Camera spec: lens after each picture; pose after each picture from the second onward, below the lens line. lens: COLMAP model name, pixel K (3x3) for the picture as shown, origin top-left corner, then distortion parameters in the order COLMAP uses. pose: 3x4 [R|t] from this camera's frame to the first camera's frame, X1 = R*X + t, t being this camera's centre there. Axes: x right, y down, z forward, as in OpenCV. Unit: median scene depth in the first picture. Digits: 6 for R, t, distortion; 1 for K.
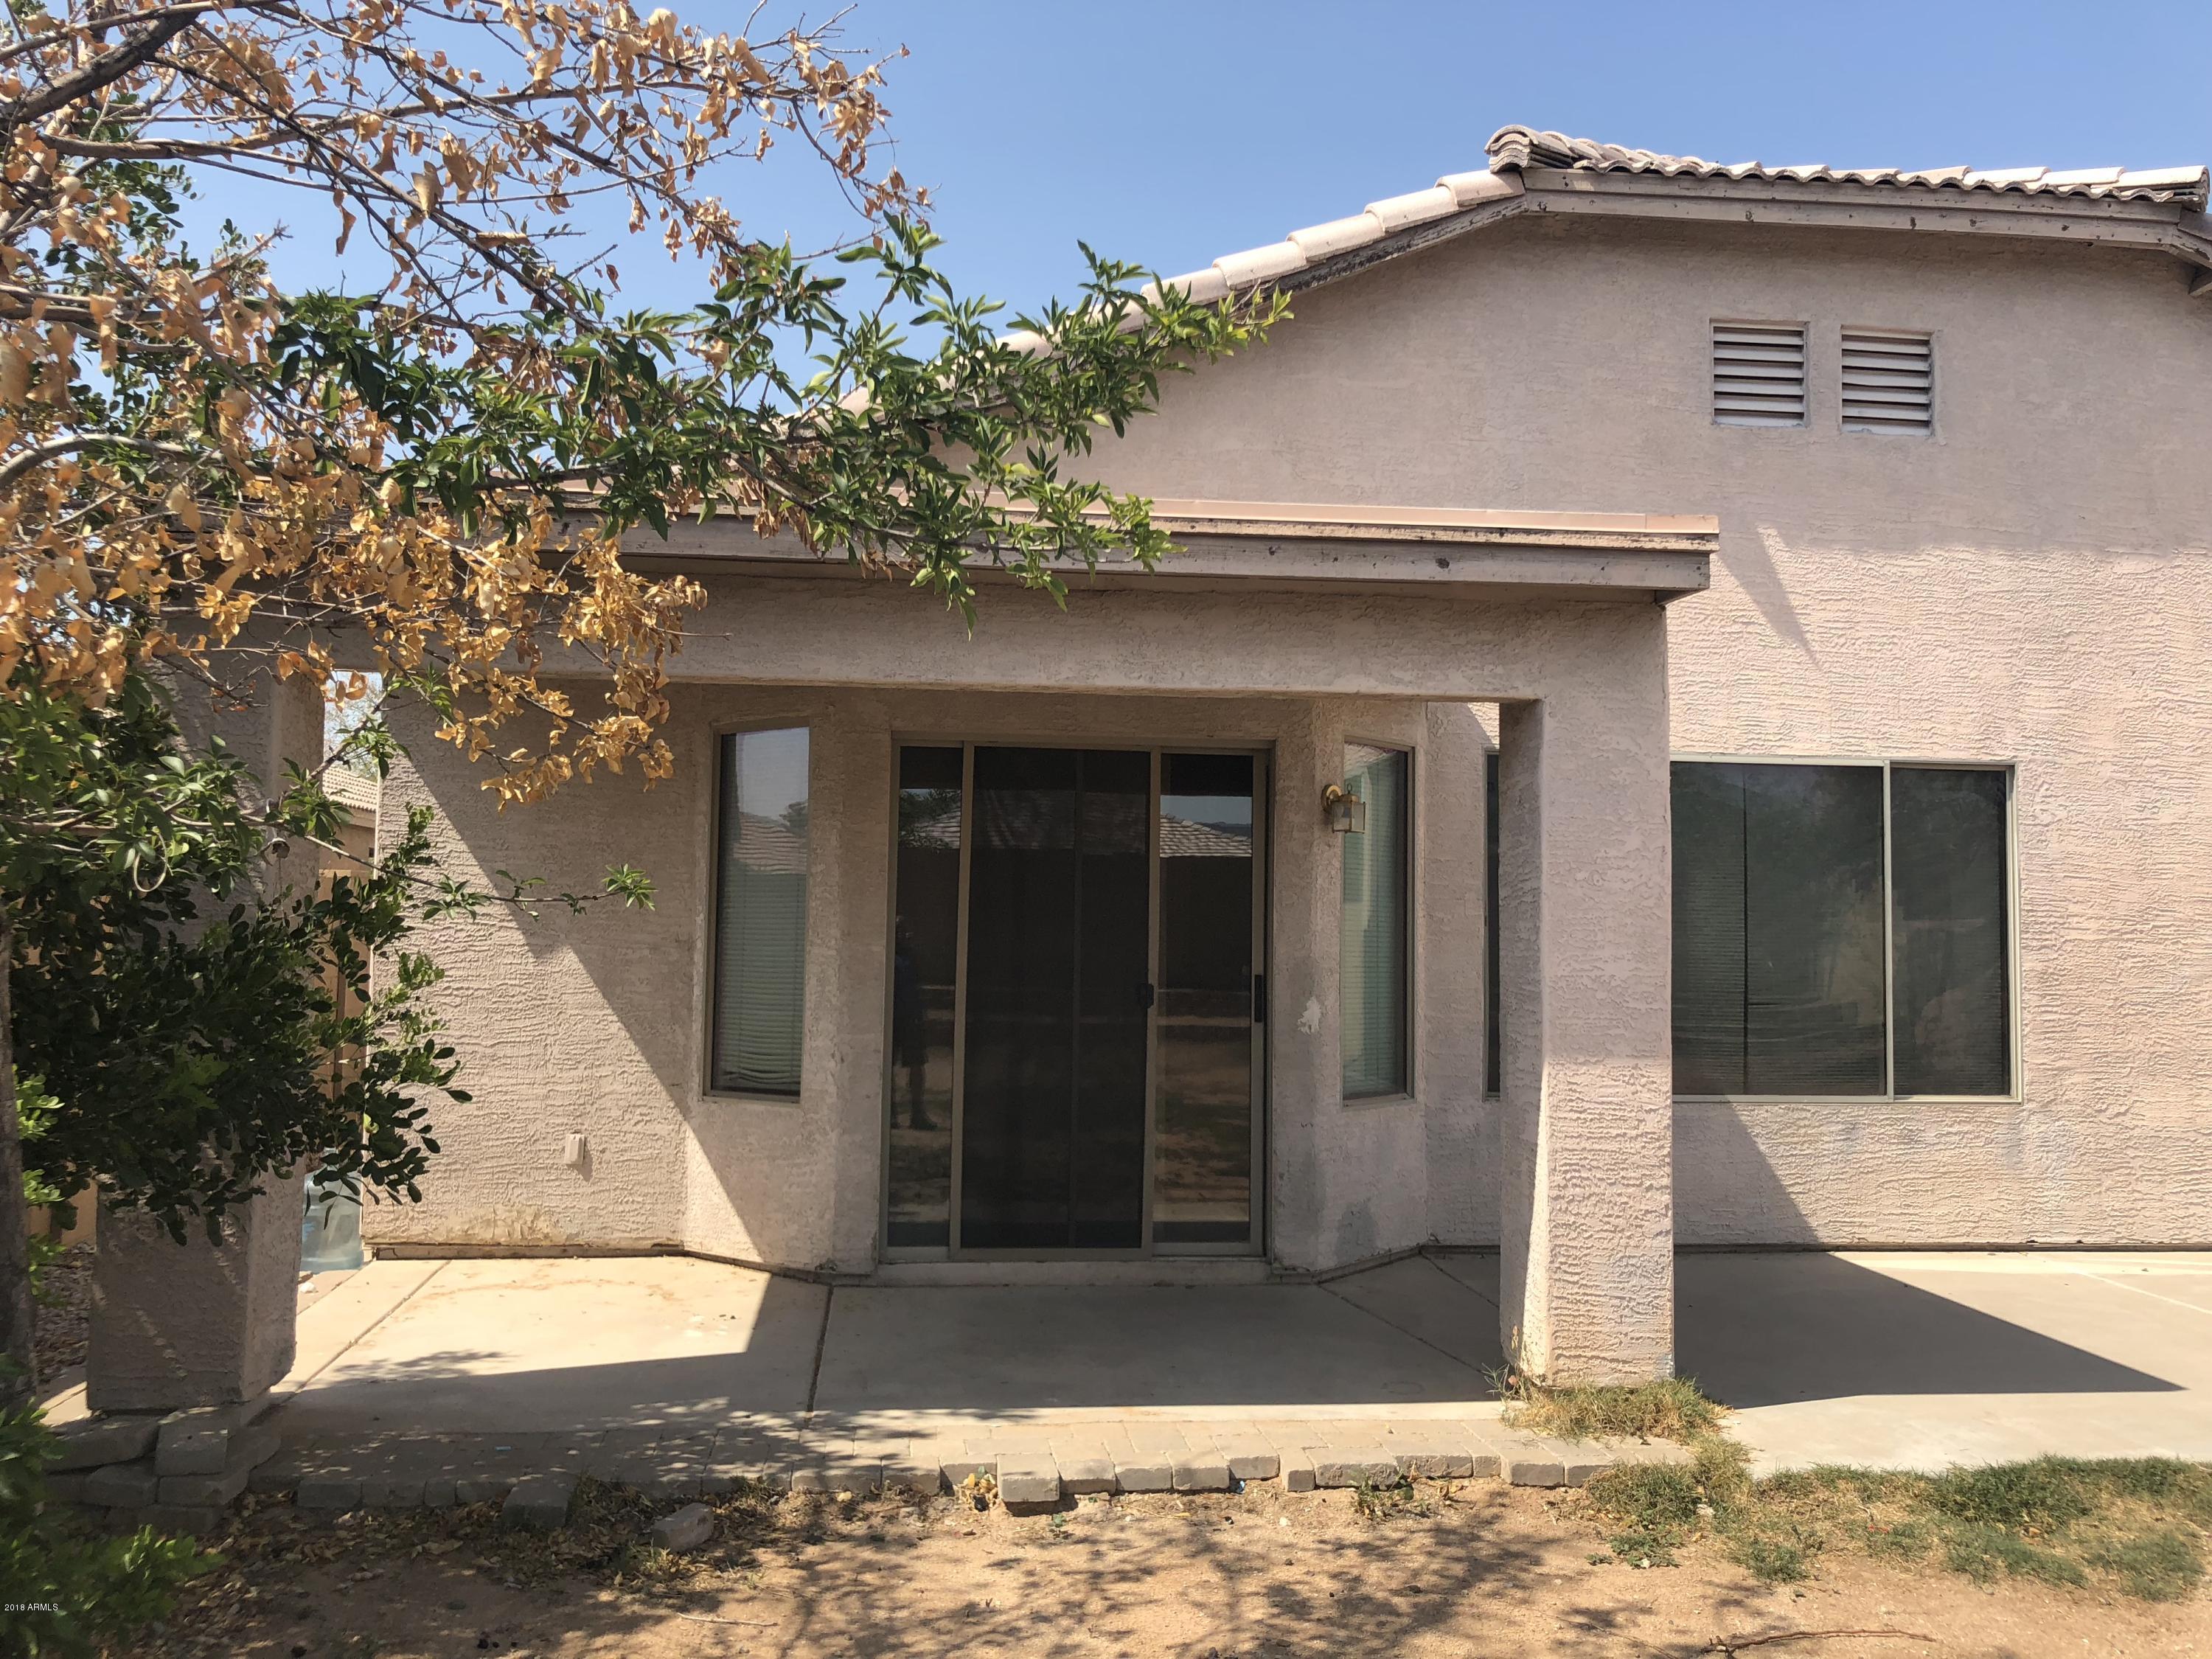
lens RADIAL K [[1819.9, 0, 1092.8], [0, 1819.9, 810.8], [0, 0, 1]] dist [0.025676, -0.008407]
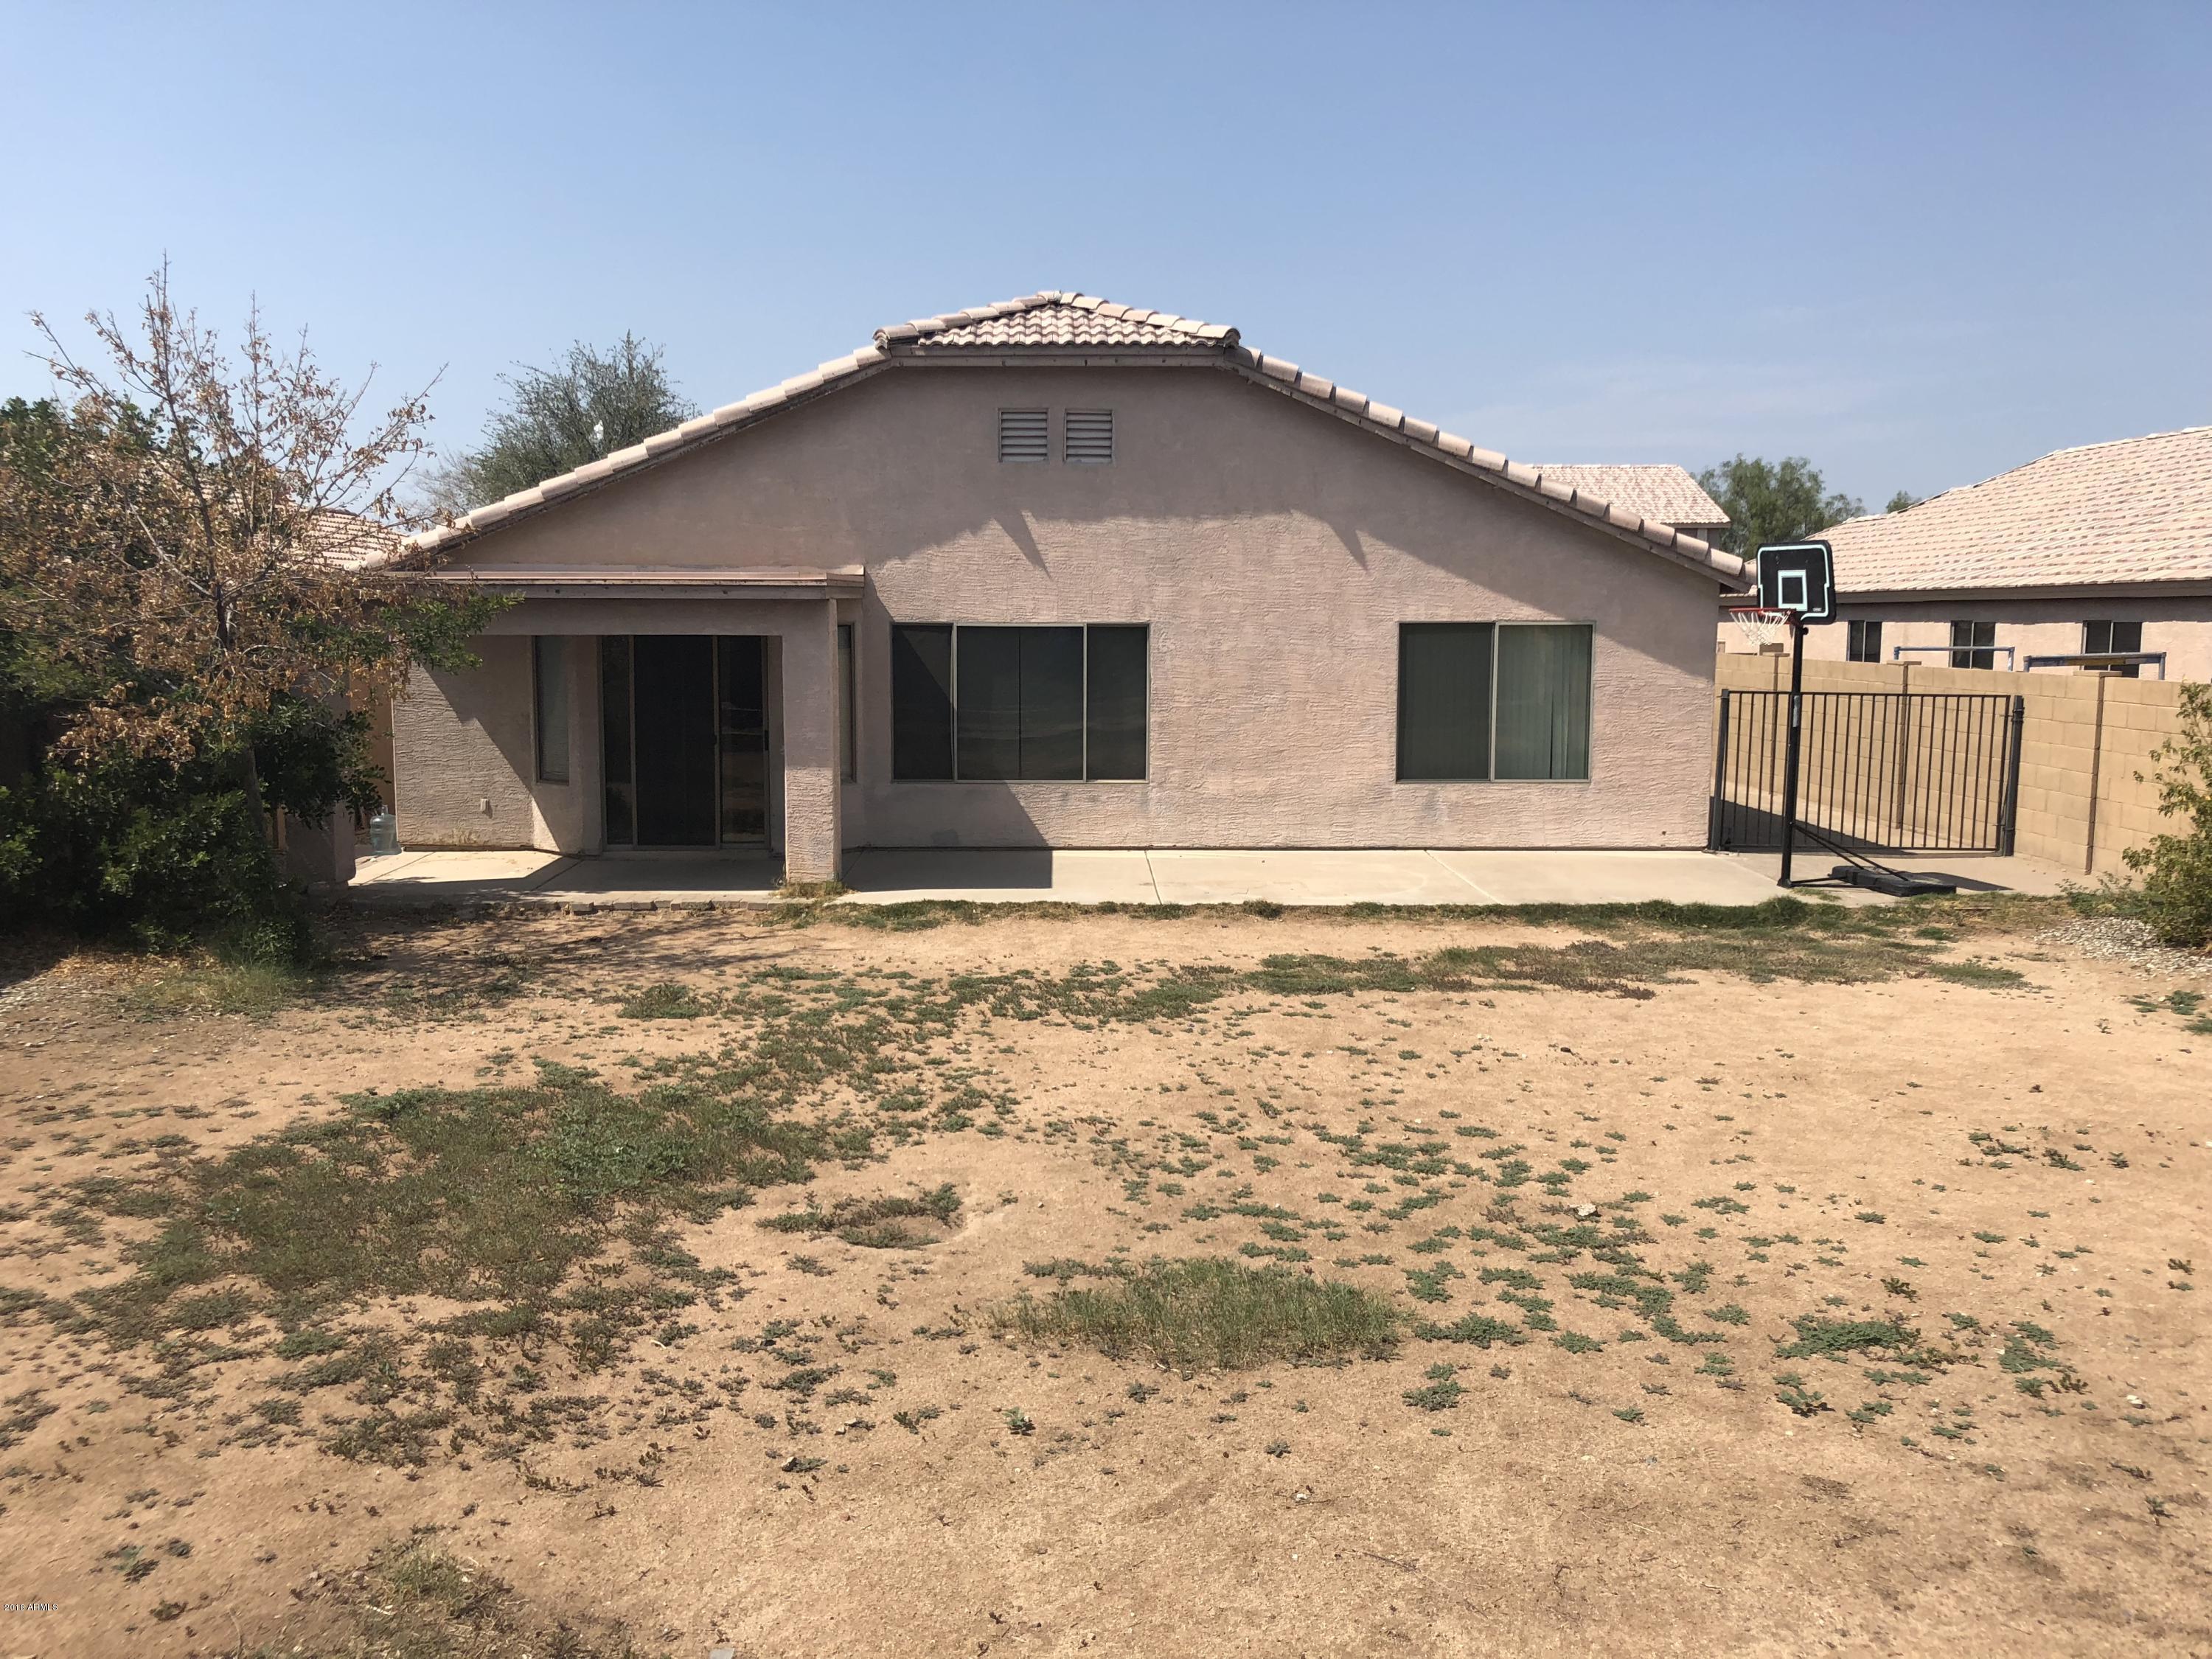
lens RADIAL K [[1819.9, 0, 1115.3], [0, 1819.9, 849.6], [0, 0, 1]] dist [0.025676, -0.008407]
pose [[0.996075, -0.001269, -0.088509, 0.715352], [0.017842, 0.982253, 0.186711, -0.177542], [0.086701, -0.187557, 0.978420, -1.204959]]
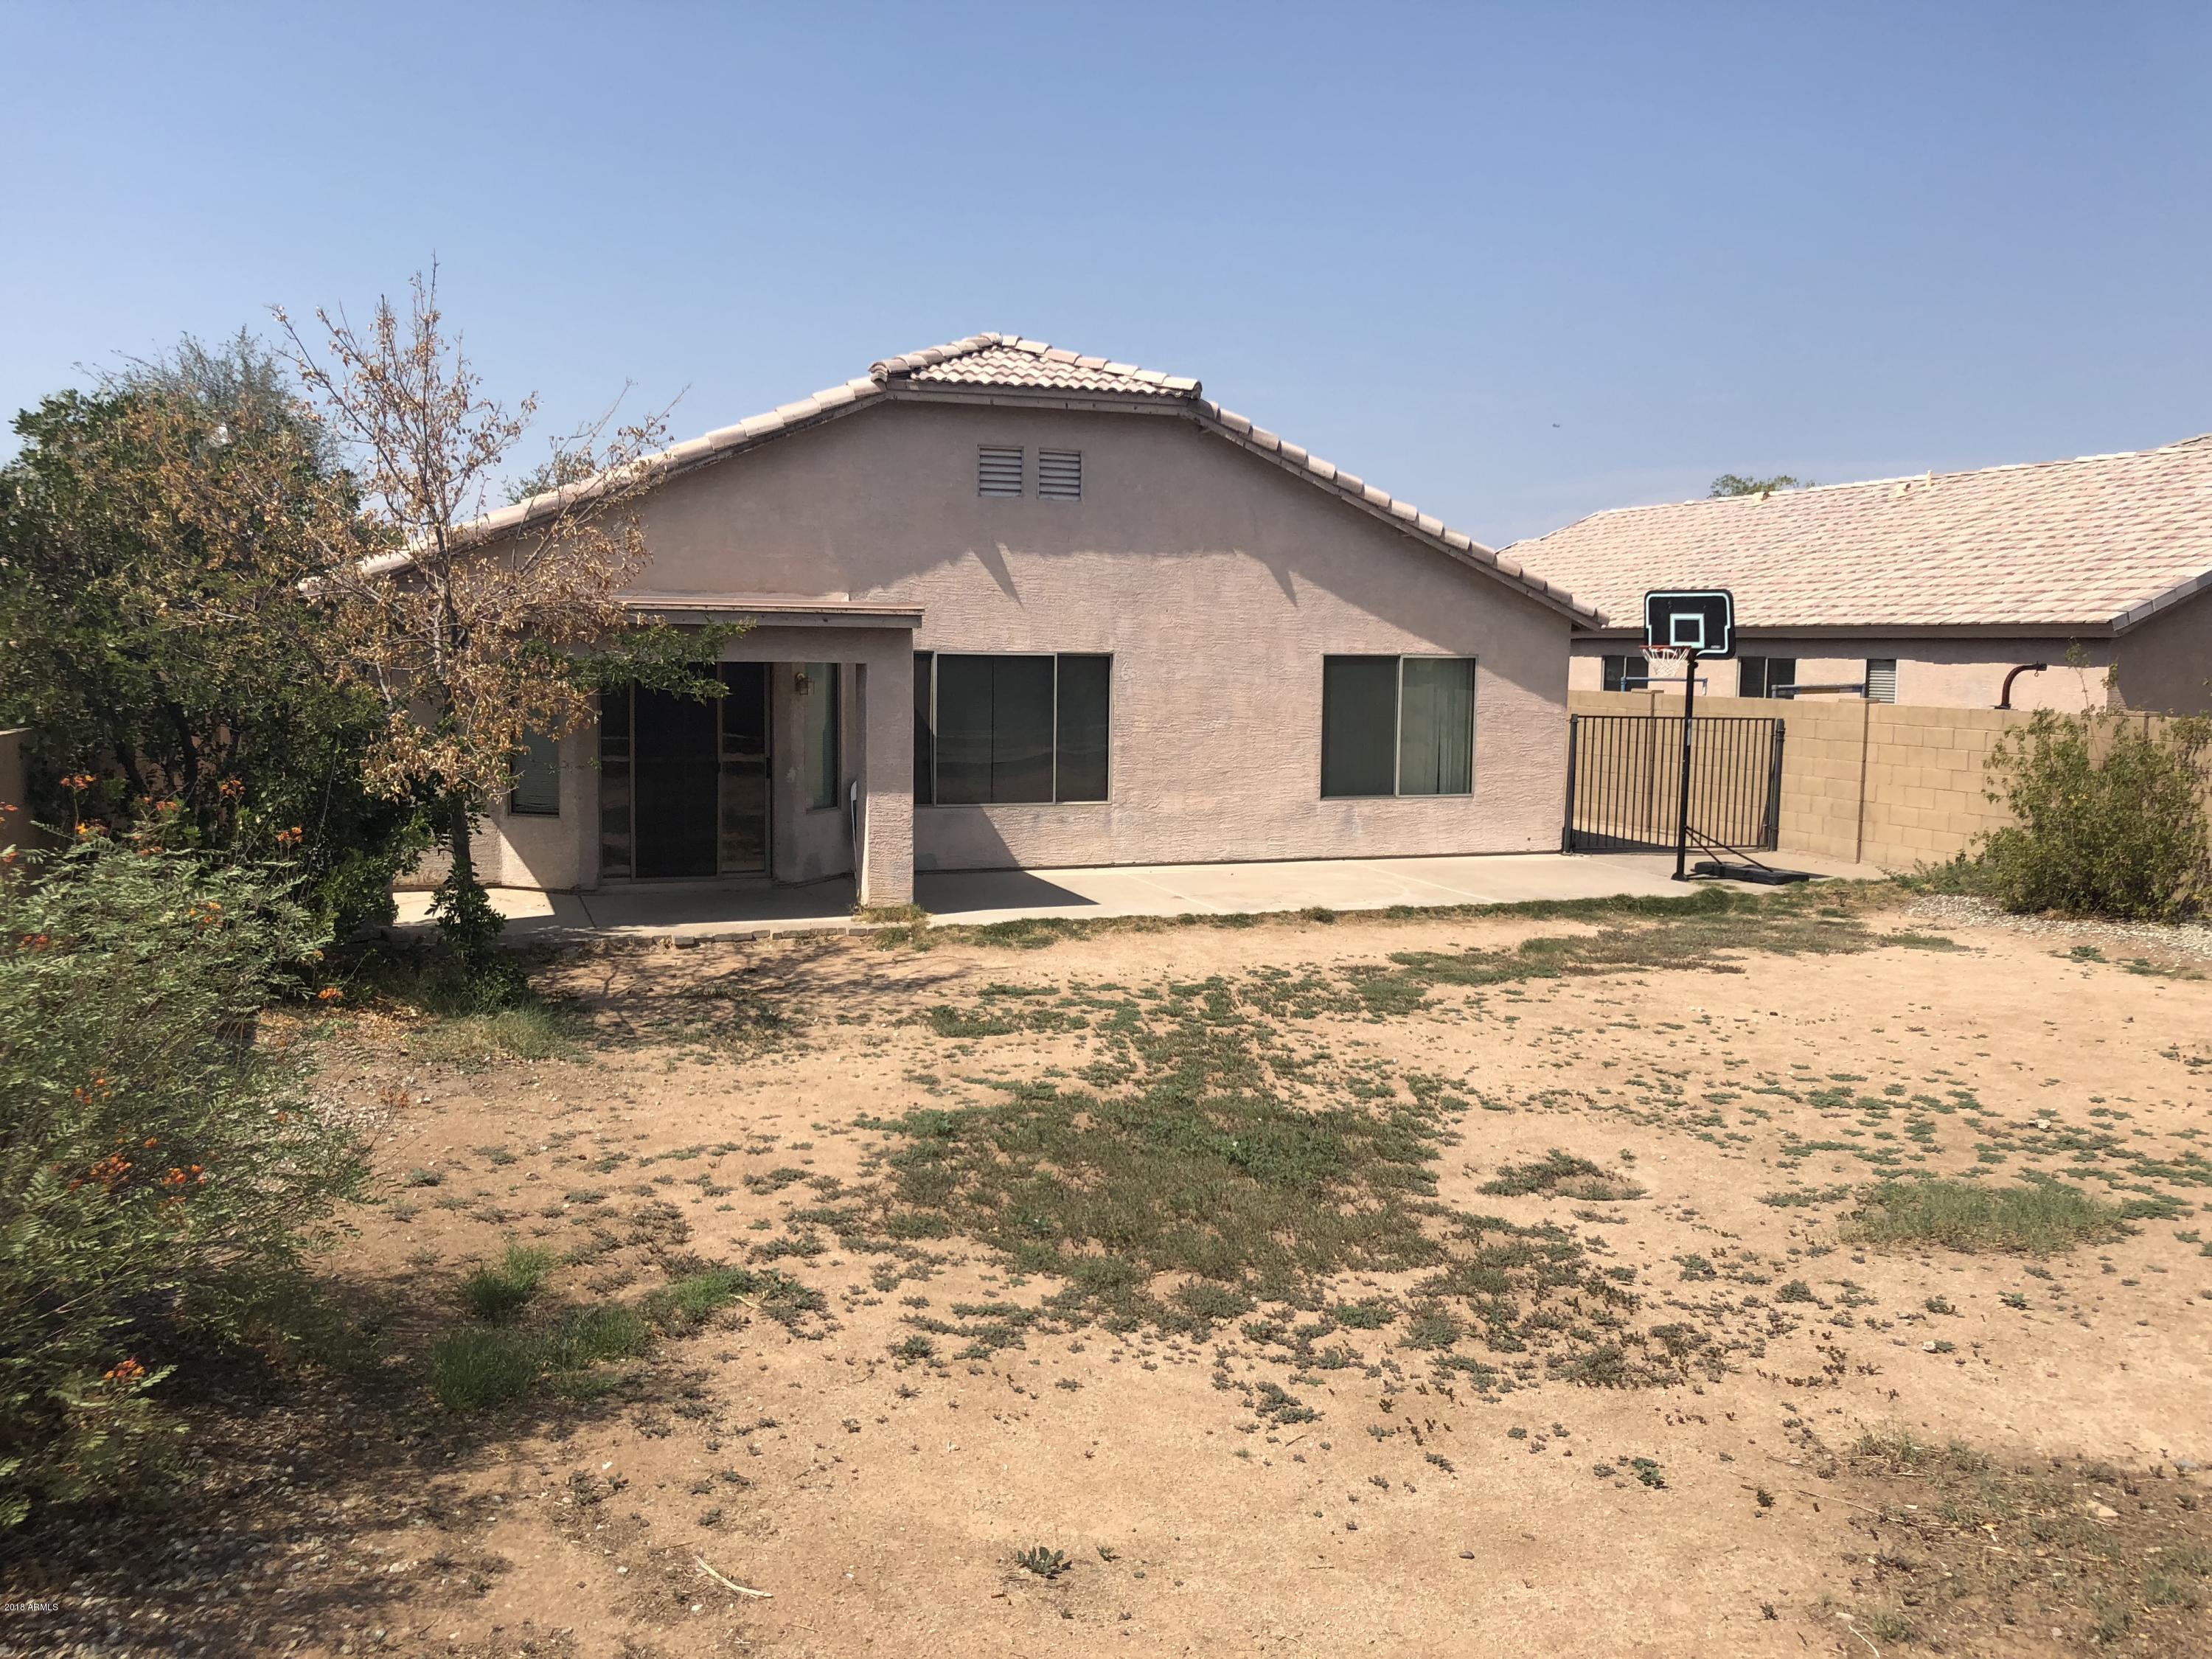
lens RADIAL K [[1819.9, 0, 1110.0], [0, 1819.9, 832.0], [0, 0, 1]] dist [0.025676, -0.008407]
pose [[0.968080, -0.027899, 0.249085, -0.060976], [-0.013600, 0.986474, 0.163351, -0.189505], [-0.250273, -0.161524, 0.954606, -1.256948]]
